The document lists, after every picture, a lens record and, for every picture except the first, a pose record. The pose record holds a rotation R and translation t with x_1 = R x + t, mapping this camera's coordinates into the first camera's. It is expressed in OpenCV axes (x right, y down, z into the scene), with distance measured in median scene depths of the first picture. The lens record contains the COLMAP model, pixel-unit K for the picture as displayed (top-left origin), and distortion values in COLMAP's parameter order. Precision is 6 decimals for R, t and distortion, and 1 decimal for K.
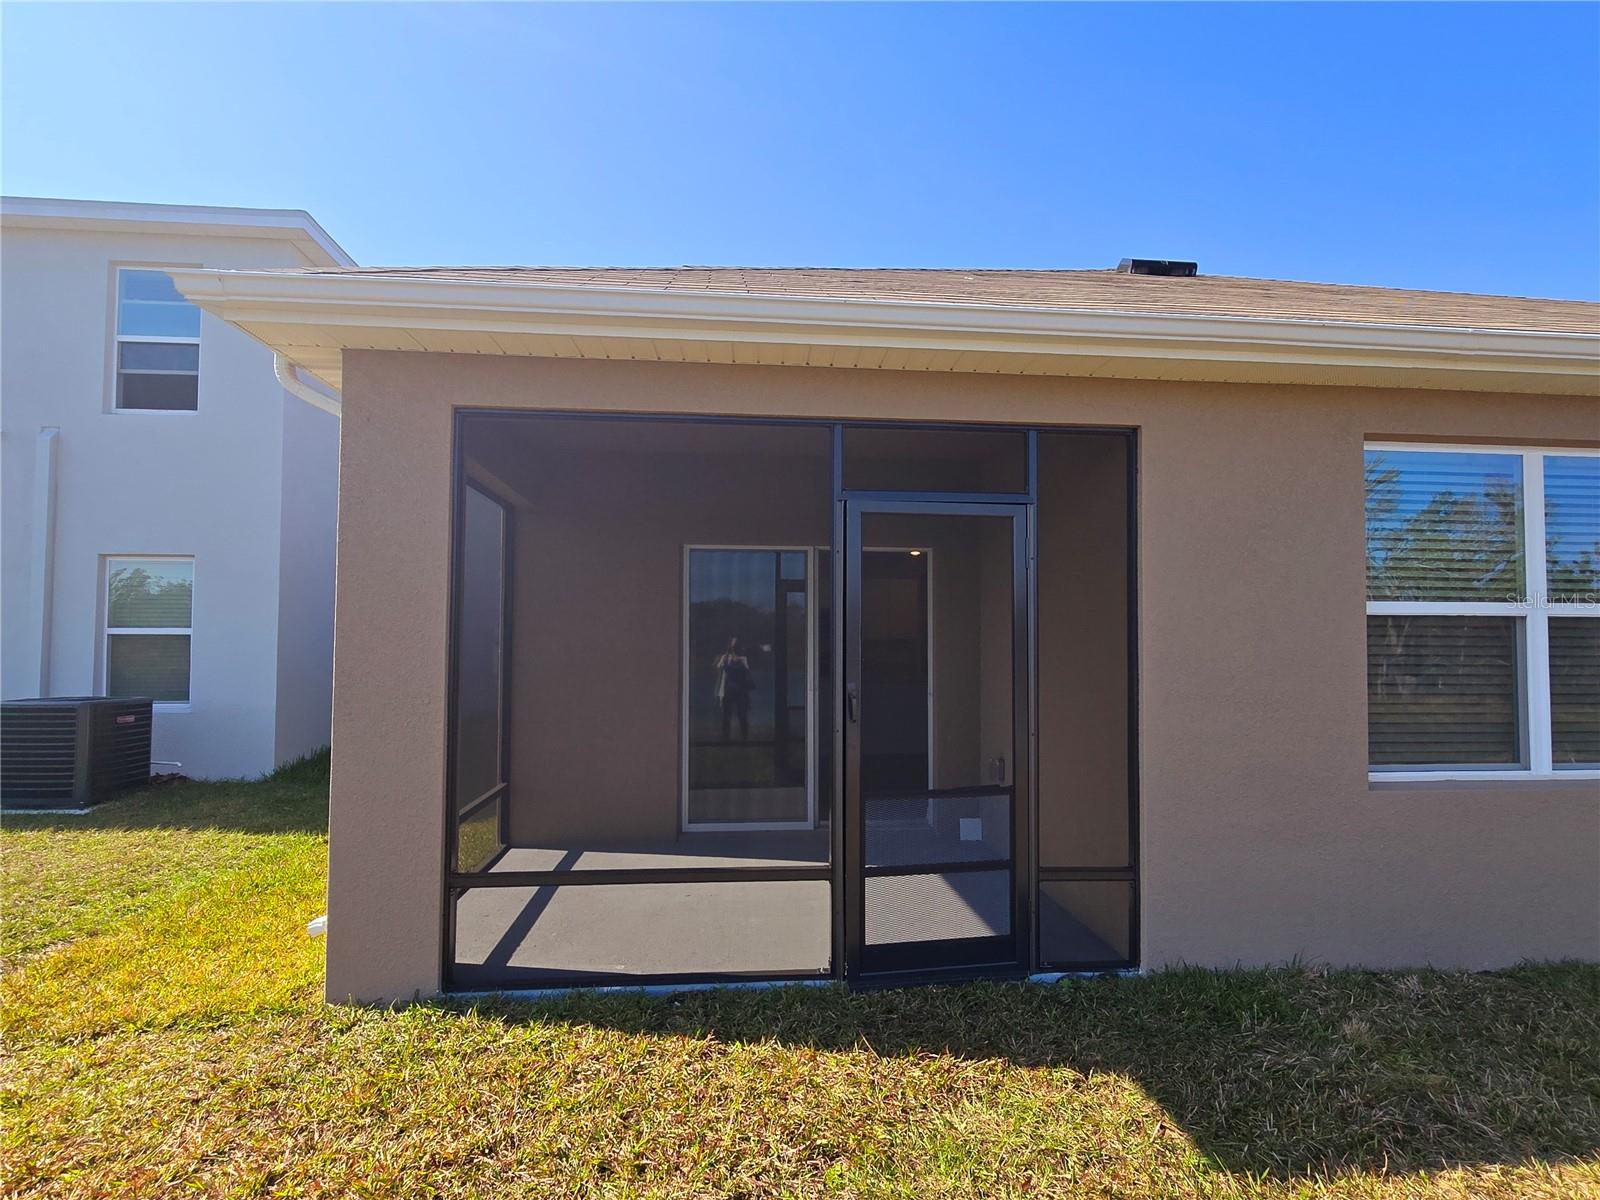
lens RADIAL K [[863.9, 0, 802.9], [0, 863.9, 604.2], [0, 0, 1]] dist [-0.012621, 0.000764]
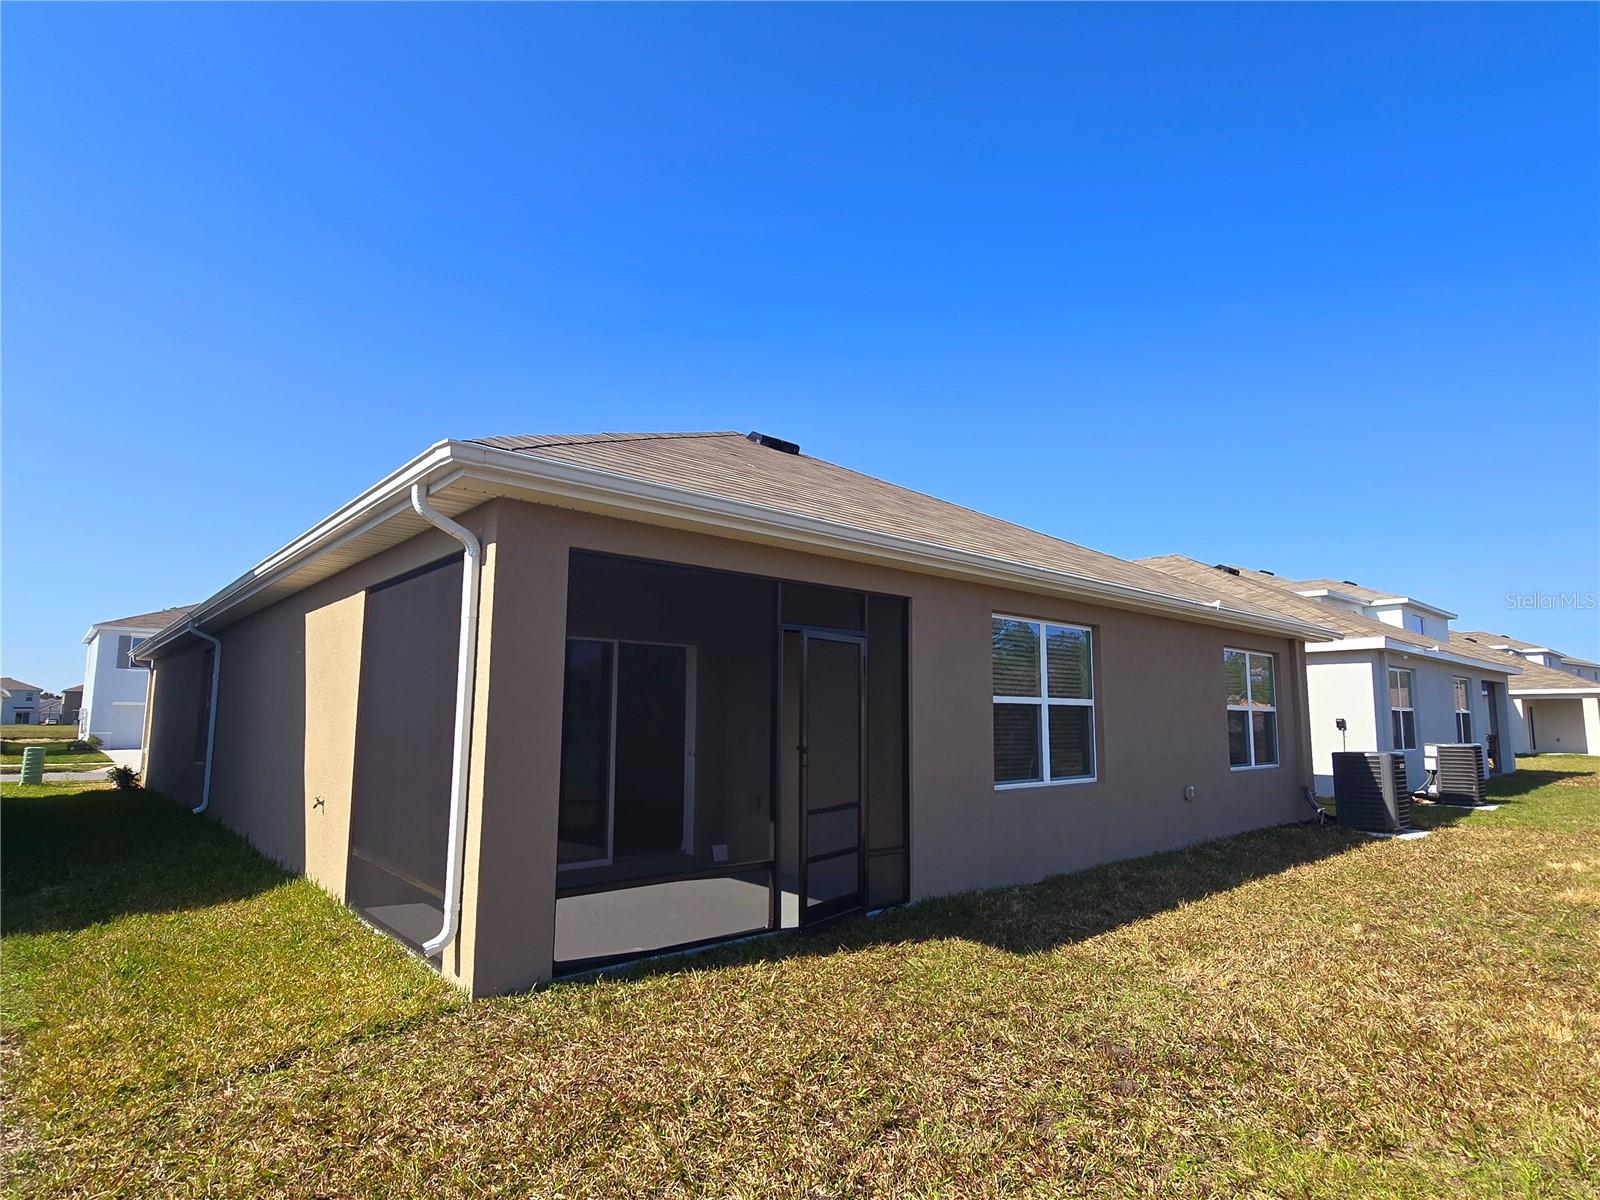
lens RADIAL K [[863.9, 0, 801.9], [0, 863.9, 605.4], [0, 0, 1]] dist [-0.012621, 0.000764]
pose [[0.805064, 0.076512, 0.588232, -0.857660], [-0.030204, 0.995648, -0.088169, -0.022572], [-0.592418, 0.053215, 0.803871, -0.321520]]
